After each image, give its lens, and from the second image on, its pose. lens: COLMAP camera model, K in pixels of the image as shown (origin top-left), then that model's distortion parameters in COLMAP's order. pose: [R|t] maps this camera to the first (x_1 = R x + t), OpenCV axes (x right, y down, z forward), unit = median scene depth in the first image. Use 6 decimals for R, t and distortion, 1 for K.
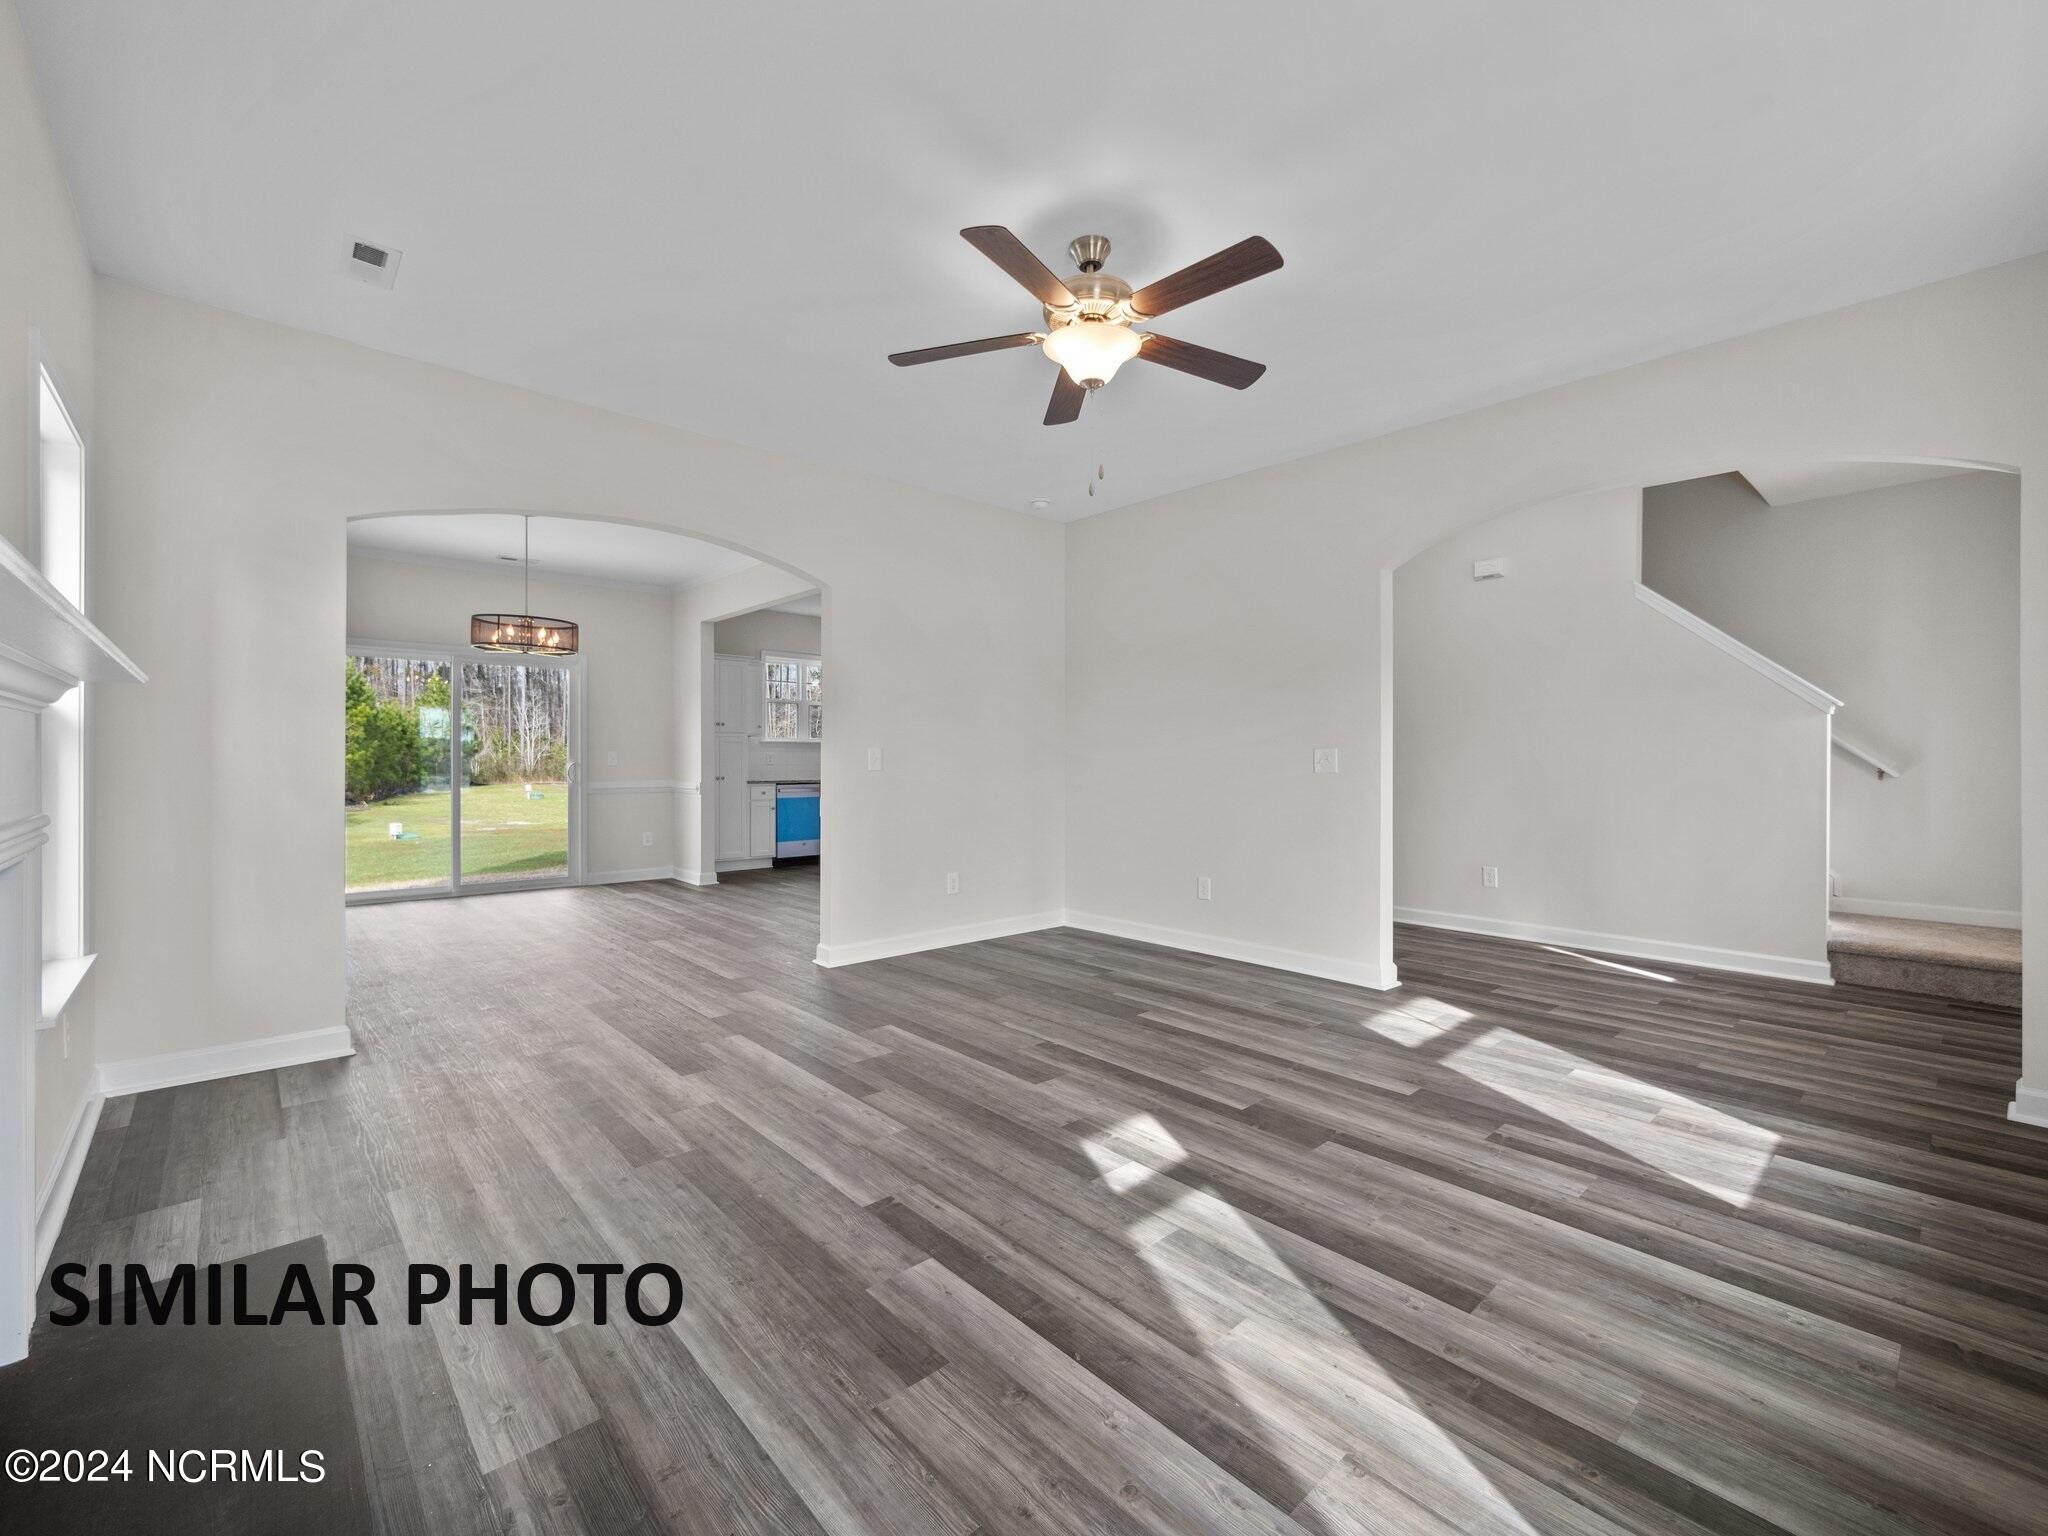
lens RADIAL K [[865.8, 0, 1026.0], [0, 865.8, 760.9], [0, 0, 1]] dist [-0.002100, 0.000104]
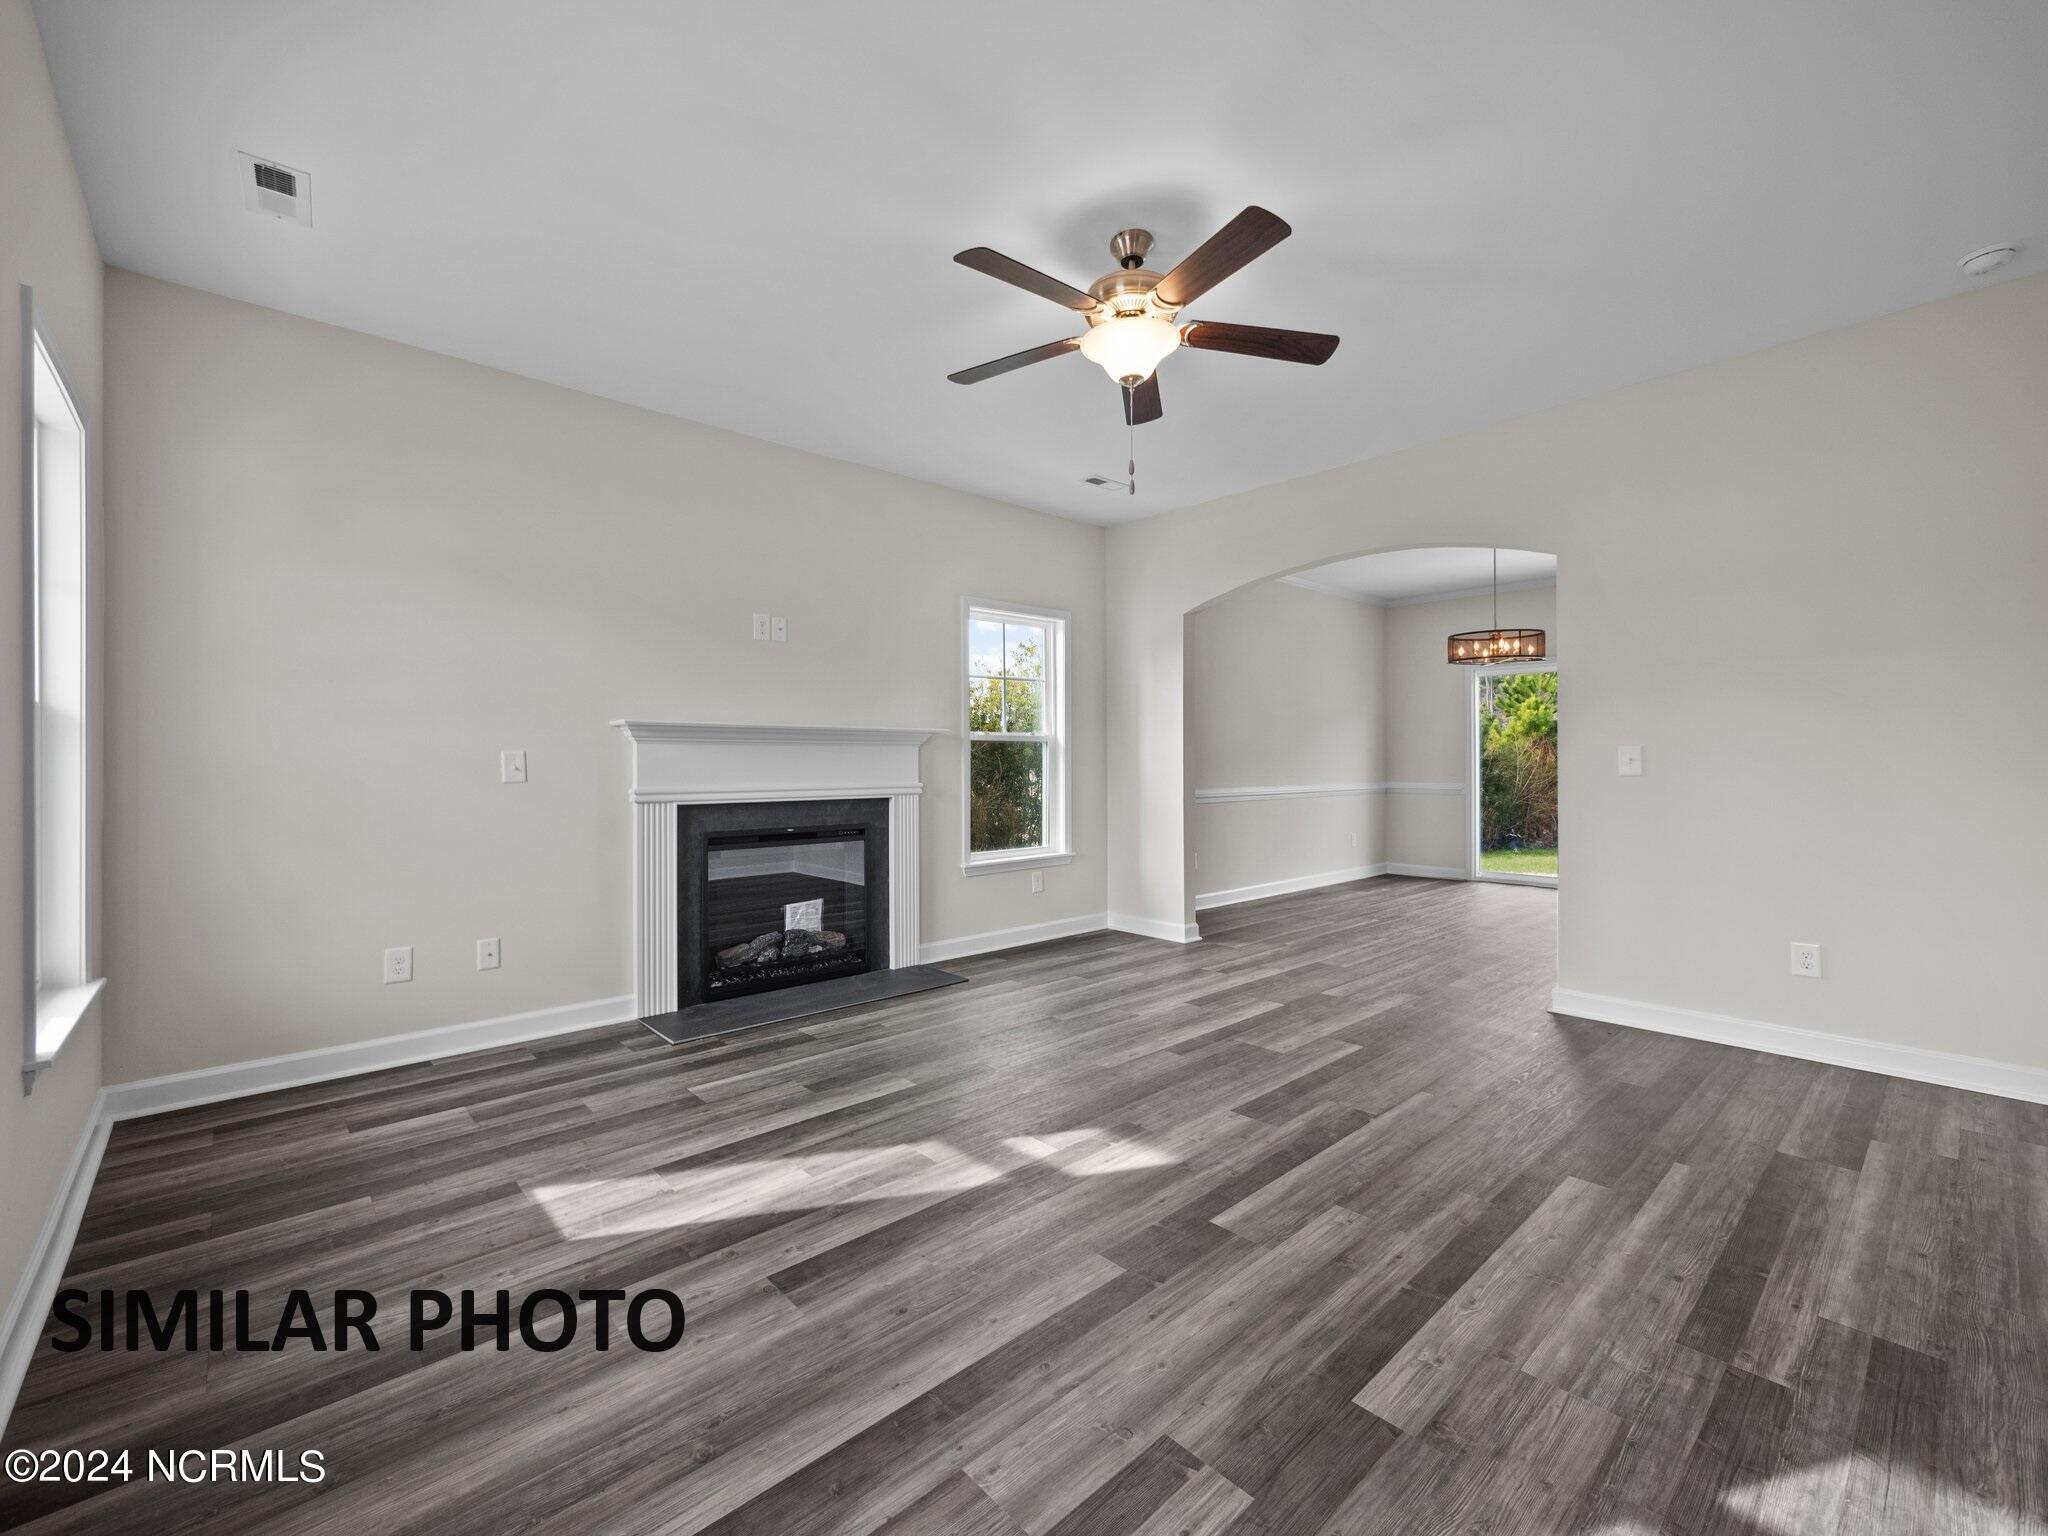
lens RADIAL K [[865.8, 0, 1026.0], [0, 865.8, 760.9], [0, 0, 1]] dist [-0.002100, 0.000104]
pose [[0.001466, -0.001609, -0.999998, 0.989757], [0.001461, 0.999998, -0.001607, 0.000794], [0.999998, -0.001459, 0.001468, 0.823672]]
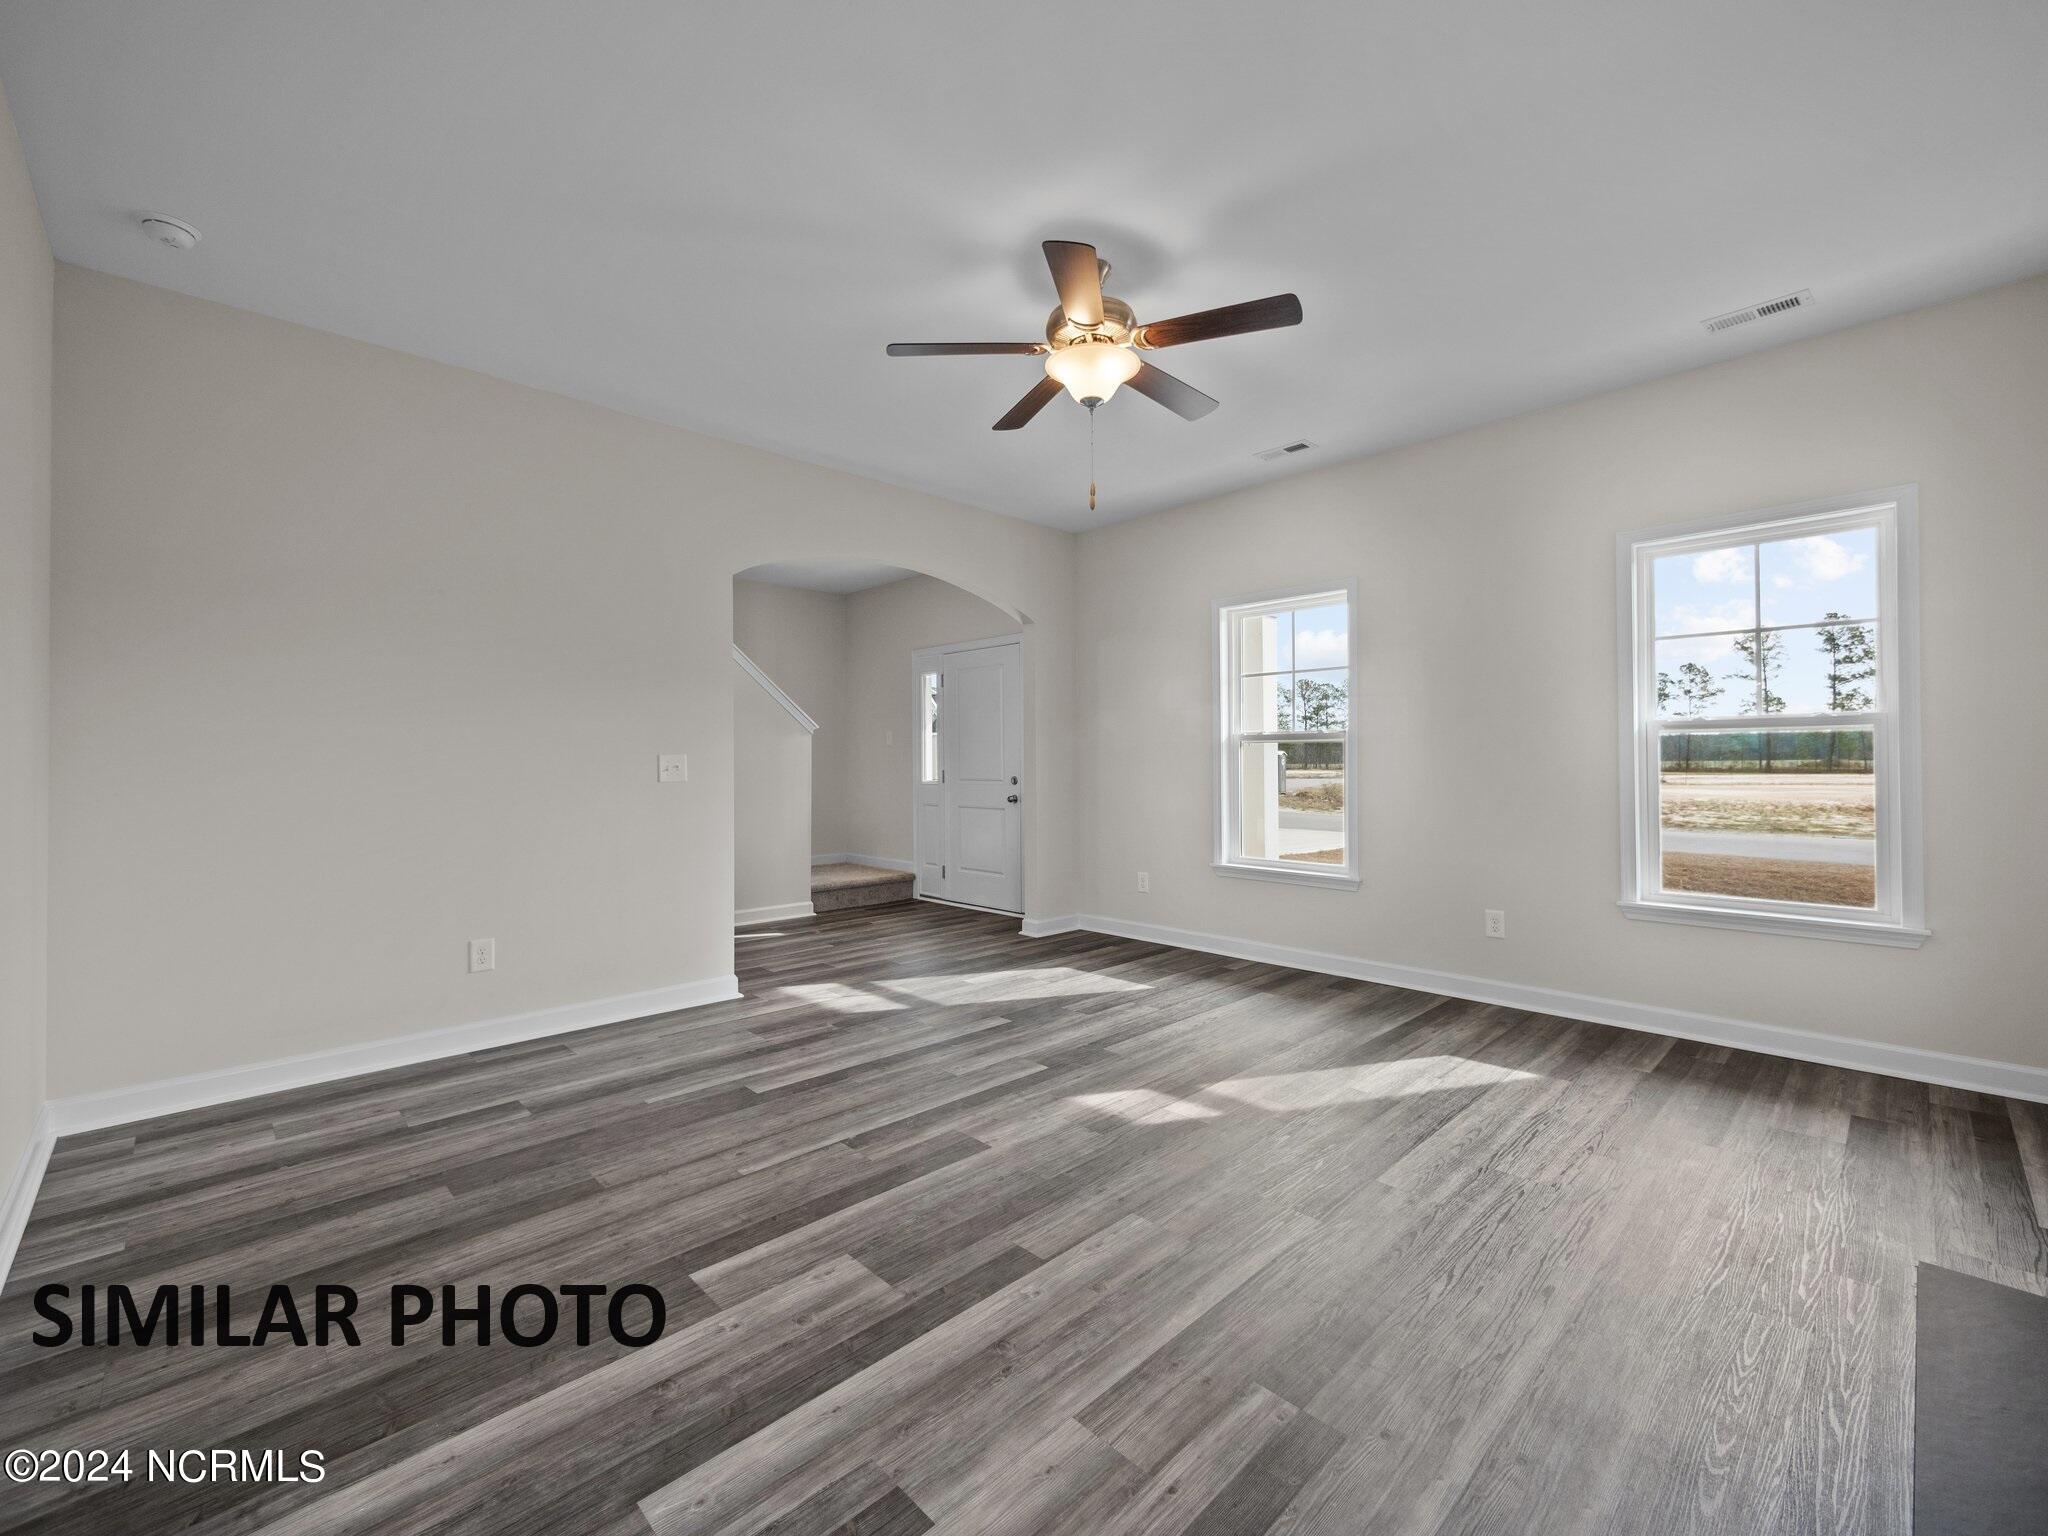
lens RADIAL K [[865.8, 0, 1026.0], [0, 865.8, 760.9], [0, 0, 1]] dist [-0.002100, 0.000104]
pose [[-0.034556, 0.002053, 0.999401, -0.885422], [0.010392, 0.999945, -0.001695, -0.003096], [-0.999349, 0.010327, -0.034576, 1.047178]]
